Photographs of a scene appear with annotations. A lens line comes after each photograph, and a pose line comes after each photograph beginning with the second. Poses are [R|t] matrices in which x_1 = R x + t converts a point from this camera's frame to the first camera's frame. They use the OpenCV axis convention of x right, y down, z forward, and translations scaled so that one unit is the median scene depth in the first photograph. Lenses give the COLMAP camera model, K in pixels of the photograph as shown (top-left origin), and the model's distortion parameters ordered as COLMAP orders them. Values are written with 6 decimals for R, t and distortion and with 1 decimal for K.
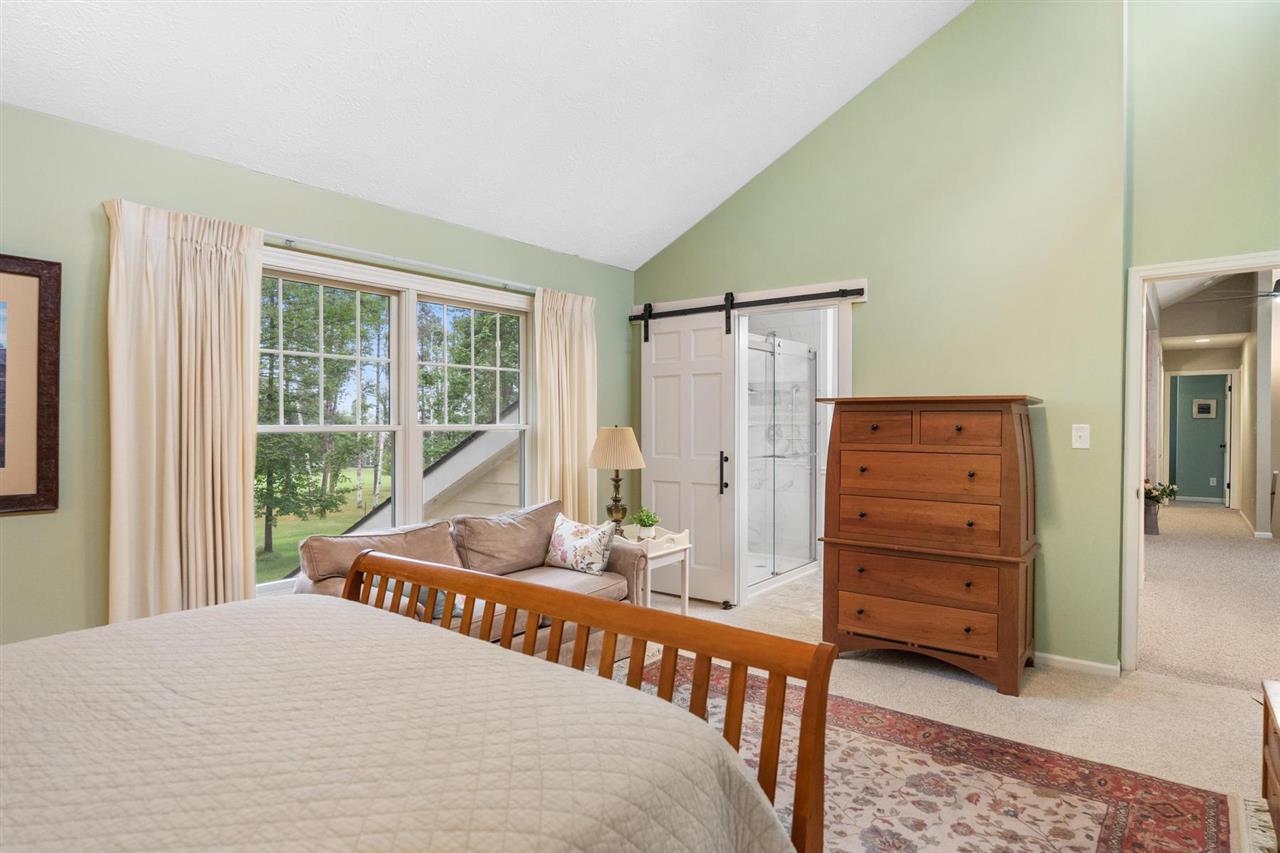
lens RADIAL K [[712.4, 0, 630.6], [0, 712.4, 432.2], [0, 0, 1]] dist [-0.002426, 0.002396]
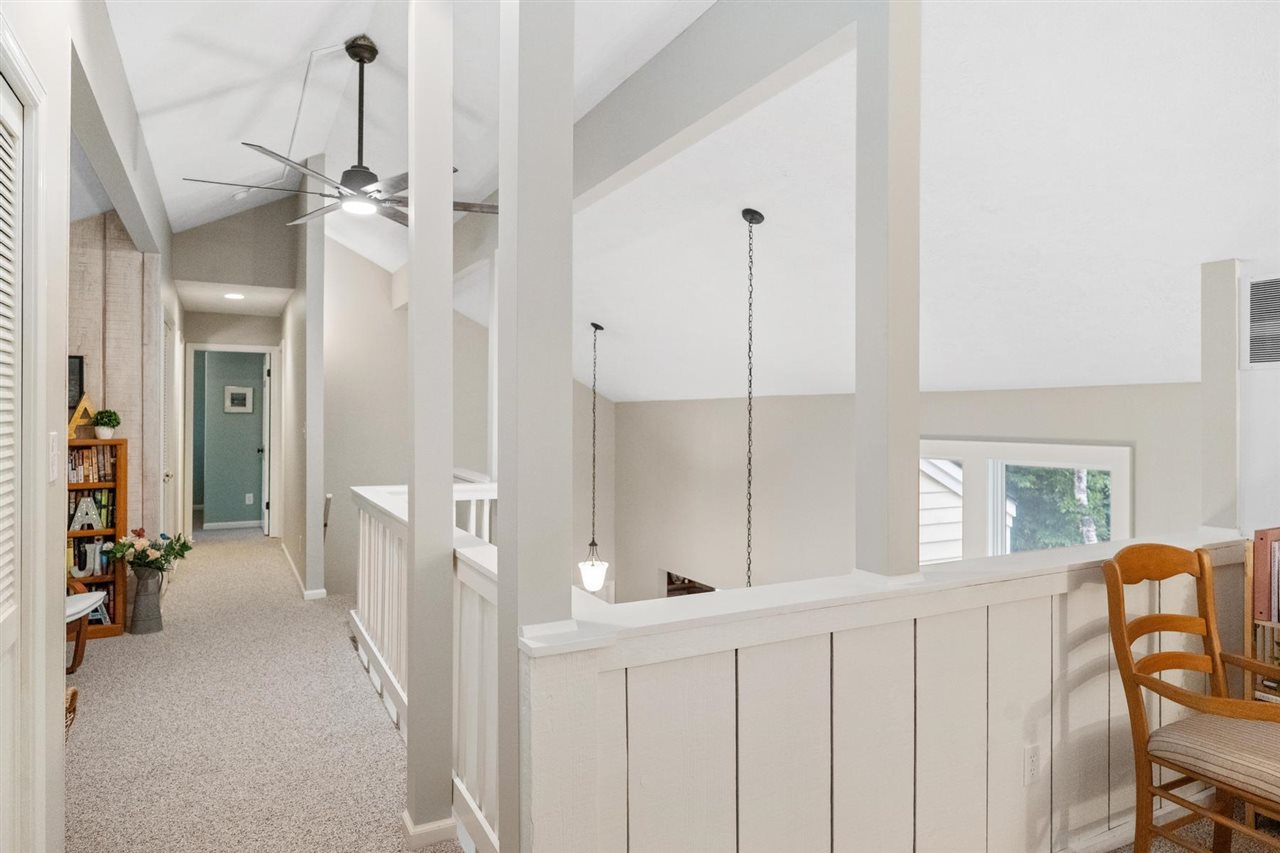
lens RADIAL K [[752.0, 0, 637.8], [0, 752.0, 425.4], [0, 0, 1]] dist [-0.001780, 0.000662]
pose [[0.397425, -0.006442, 0.917612, 0.282842], [0.002567, 0.999979, 0.005908, -0.010824], [-0.917631, 0.000008, 0.397433, 0.344121]]
